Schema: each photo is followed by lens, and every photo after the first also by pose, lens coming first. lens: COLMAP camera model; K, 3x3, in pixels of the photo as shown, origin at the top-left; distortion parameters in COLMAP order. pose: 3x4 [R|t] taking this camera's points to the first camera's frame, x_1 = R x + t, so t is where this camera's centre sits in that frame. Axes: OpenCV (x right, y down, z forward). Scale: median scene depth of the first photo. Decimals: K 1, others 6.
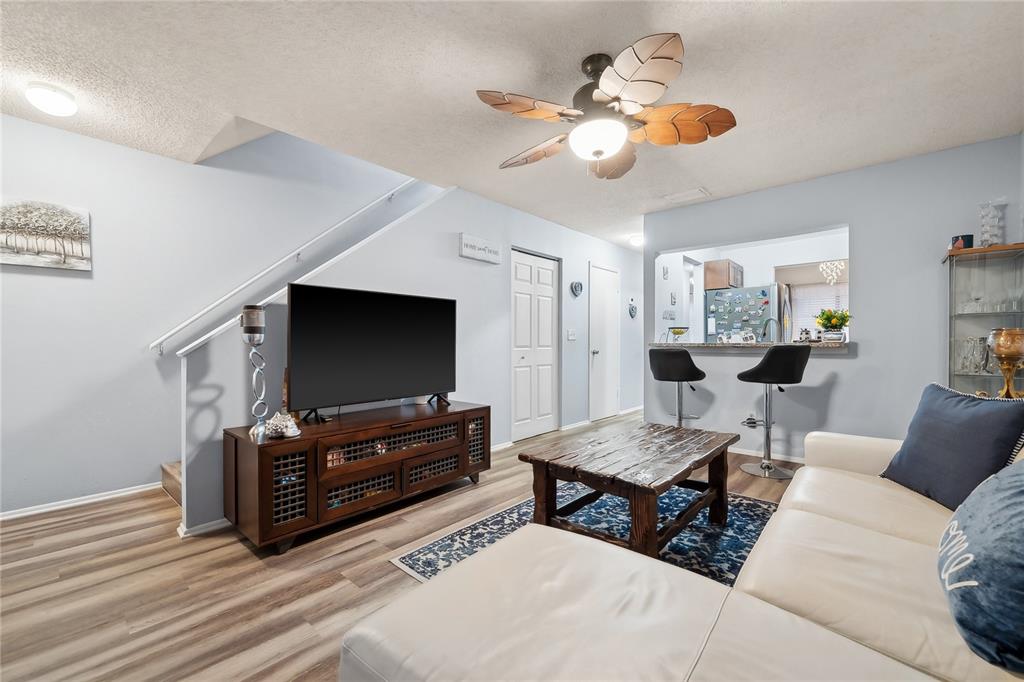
lens RADIAL K [[409.7, 0, 506.1], [0, 409.7, 343.0], [0, 0, 1]] dist [-0.002106, -0.000068]
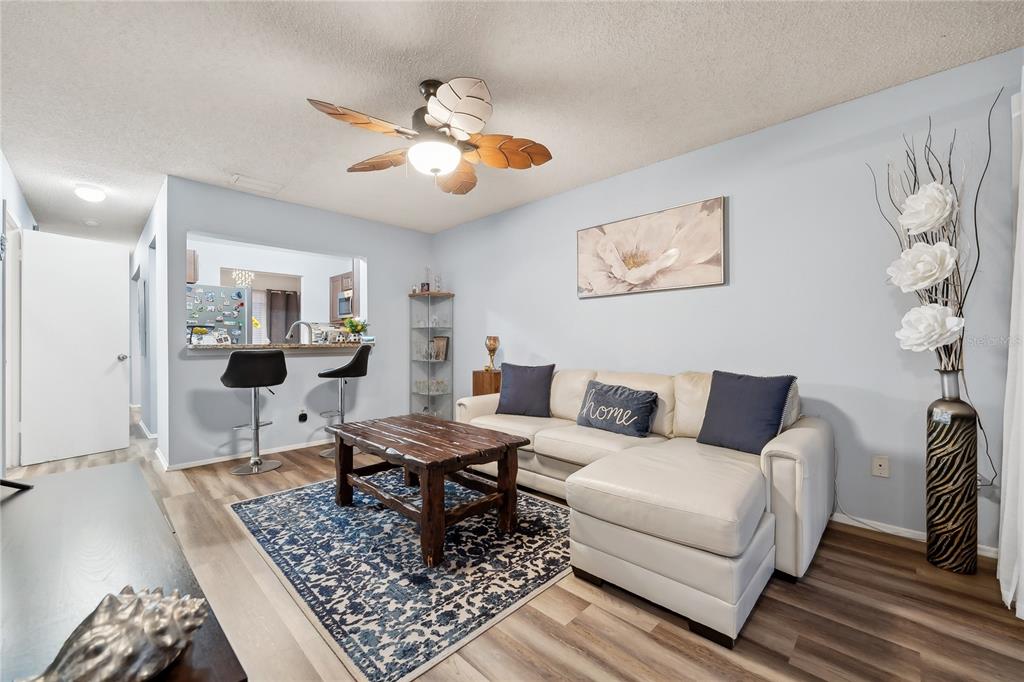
lens RADIAL K [[409.7, 0, 505.9], [0, 409.7, 343.2], [0, 0, 1]] dist [-0.002106, -0.000068]
pose [[0.043644, 0.000841, 0.999047, -0.712830], [0.002506, 0.999996, -0.000951, -0.001618], [-0.999044, 0.002545, 0.043642, 0.629707]]
